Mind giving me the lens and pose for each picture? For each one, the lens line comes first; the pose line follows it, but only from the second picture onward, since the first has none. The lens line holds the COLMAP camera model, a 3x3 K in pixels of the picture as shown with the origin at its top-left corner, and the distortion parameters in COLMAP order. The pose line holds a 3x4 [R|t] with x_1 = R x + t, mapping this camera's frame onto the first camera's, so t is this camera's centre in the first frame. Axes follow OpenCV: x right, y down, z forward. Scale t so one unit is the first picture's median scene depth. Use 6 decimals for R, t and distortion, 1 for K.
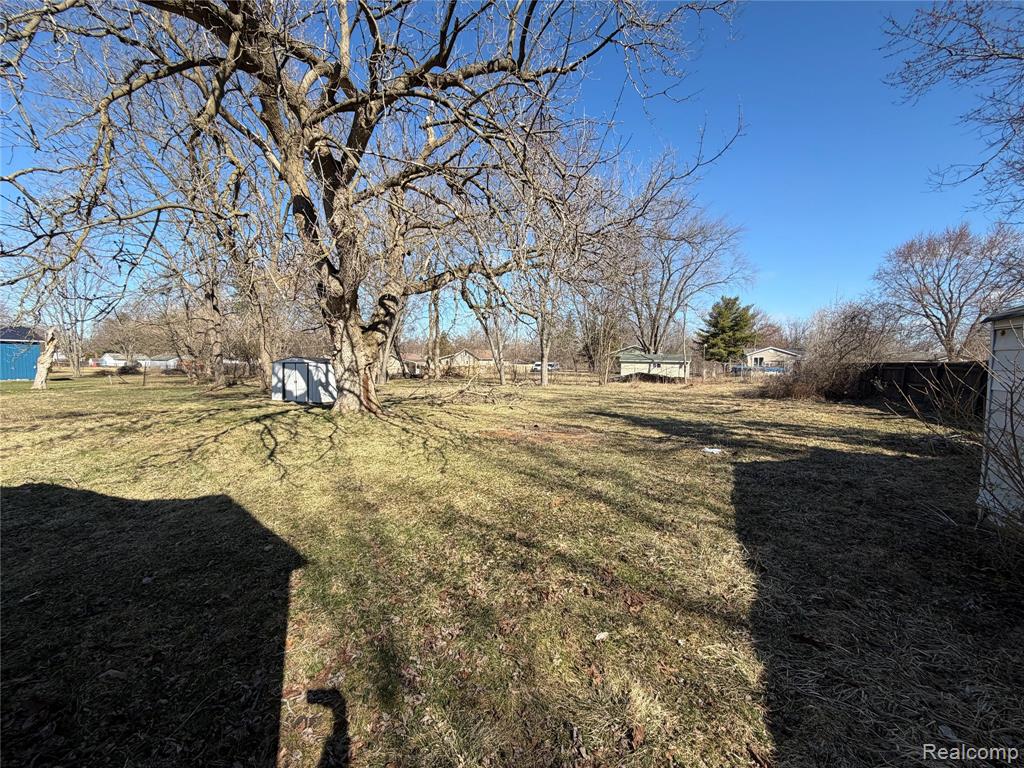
lens RADIAL K [[409.3, 0, 513.3], [0, 409.3, 384.7], [0, 0, 1]] dist [-0.001218, -0.000388]
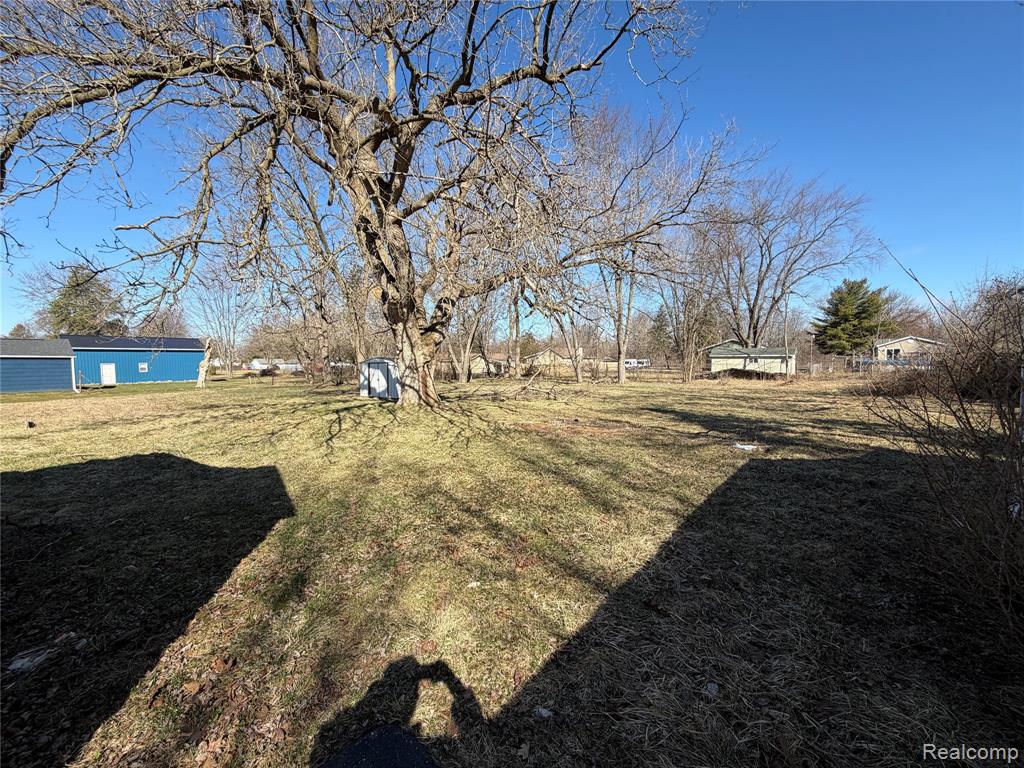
lens RADIAL K [[409.3, 0, 509.2], [0, 409.3, 384.0], [0, 0, 1]] dist [-0.001218, -0.000388]
pose [[0.973825, -0.004364, -0.227259, 0.148882], [0.004446, 0.999990, -0.000149, 0.012751], [0.227257, -0.000866, 0.973834, -0.025457]]
